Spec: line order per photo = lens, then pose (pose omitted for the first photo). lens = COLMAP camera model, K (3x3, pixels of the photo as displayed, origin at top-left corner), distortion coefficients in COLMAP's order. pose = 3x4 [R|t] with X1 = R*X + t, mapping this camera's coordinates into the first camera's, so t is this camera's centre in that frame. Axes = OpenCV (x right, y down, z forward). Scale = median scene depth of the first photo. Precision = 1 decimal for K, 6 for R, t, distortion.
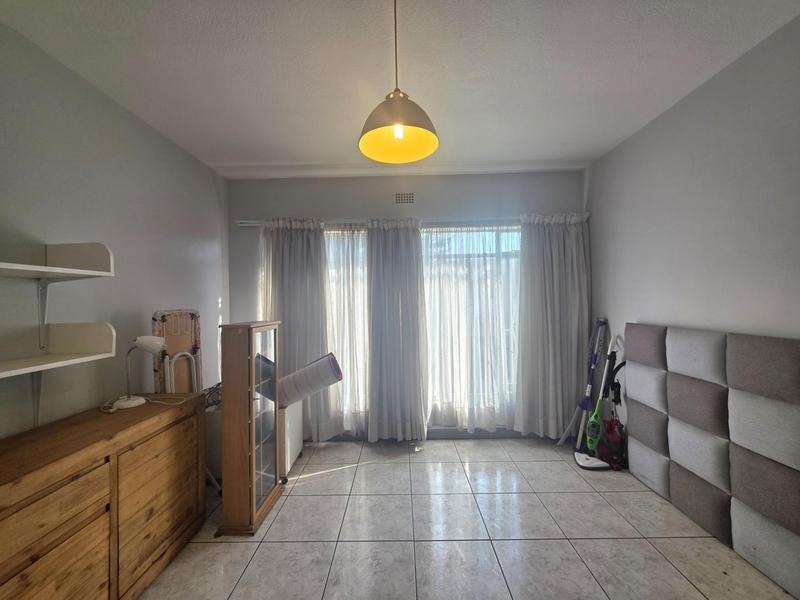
lens RADIAL K [[315.8, 0, 396.6], [0, 315.8, 301.0], [0, 0, 1]] dist [-0.001401, 0.000010]
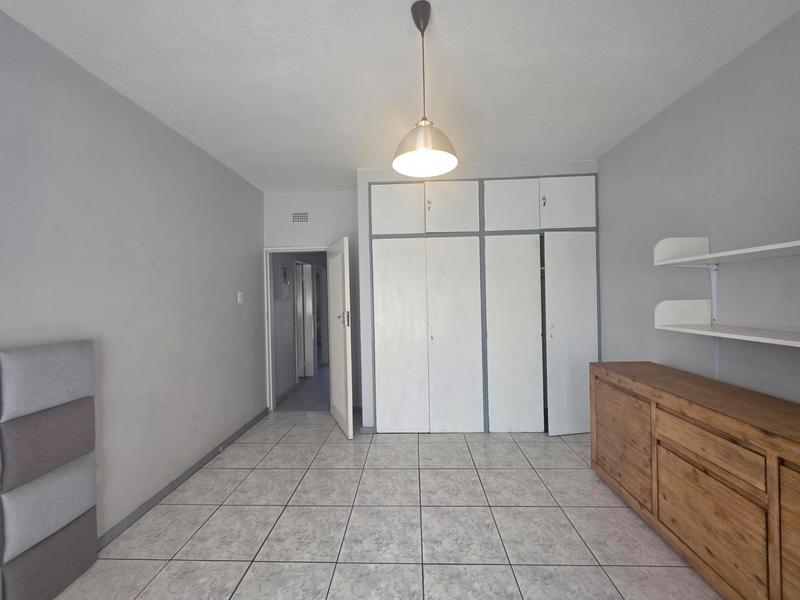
lens RADIAL K [[319.1, 0, 398.7], [0, 319.1, 298.1], [0, 0, 1]] dist [-0.001203, -0.000420]
pose [[-0.998614, 0.042493, 0.031059, 0.035222], [0.042579, 0.999091, 0.002109, 0.004621], [-0.030942, 0.003428, -0.999515, 0.860032]]
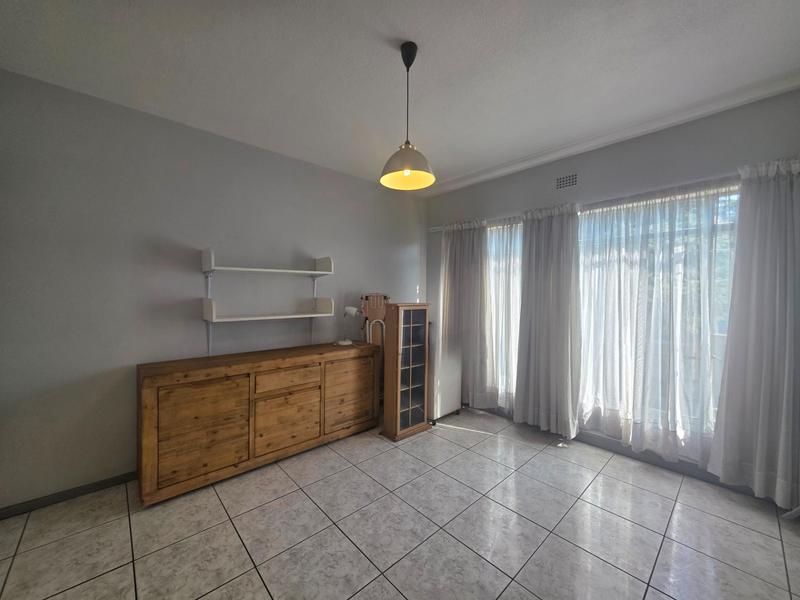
lens RADIAL K [[315.8, 0, 398.7], [0, 315.8, 296.4], [0, 0, 1]] dist [0.001477, 0.000064]
pose [[0.684421, 0.031566, -0.728403, 0.409419], [-0.015820, 0.999470, 0.028448, -0.002235], [0.728915, -0.007947, 0.684558, -0.015160]]
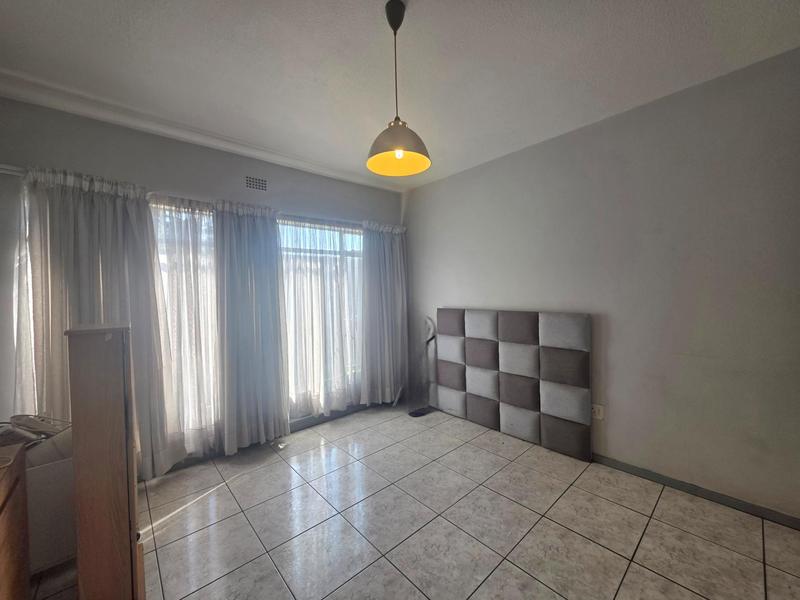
lens RADIAL K [[319.1, 0, 398.7], [0, 319.1, 298.1], [0, 0, 1]] dist [-0.001203, -0.000420]
pose [[0.738843, -0.013066, 0.673751, -0.322091], [0.007058, 0.999907, 0.011651, 0.002616], [-0.673841, -0.003853, 0.738867, 0.028585]]
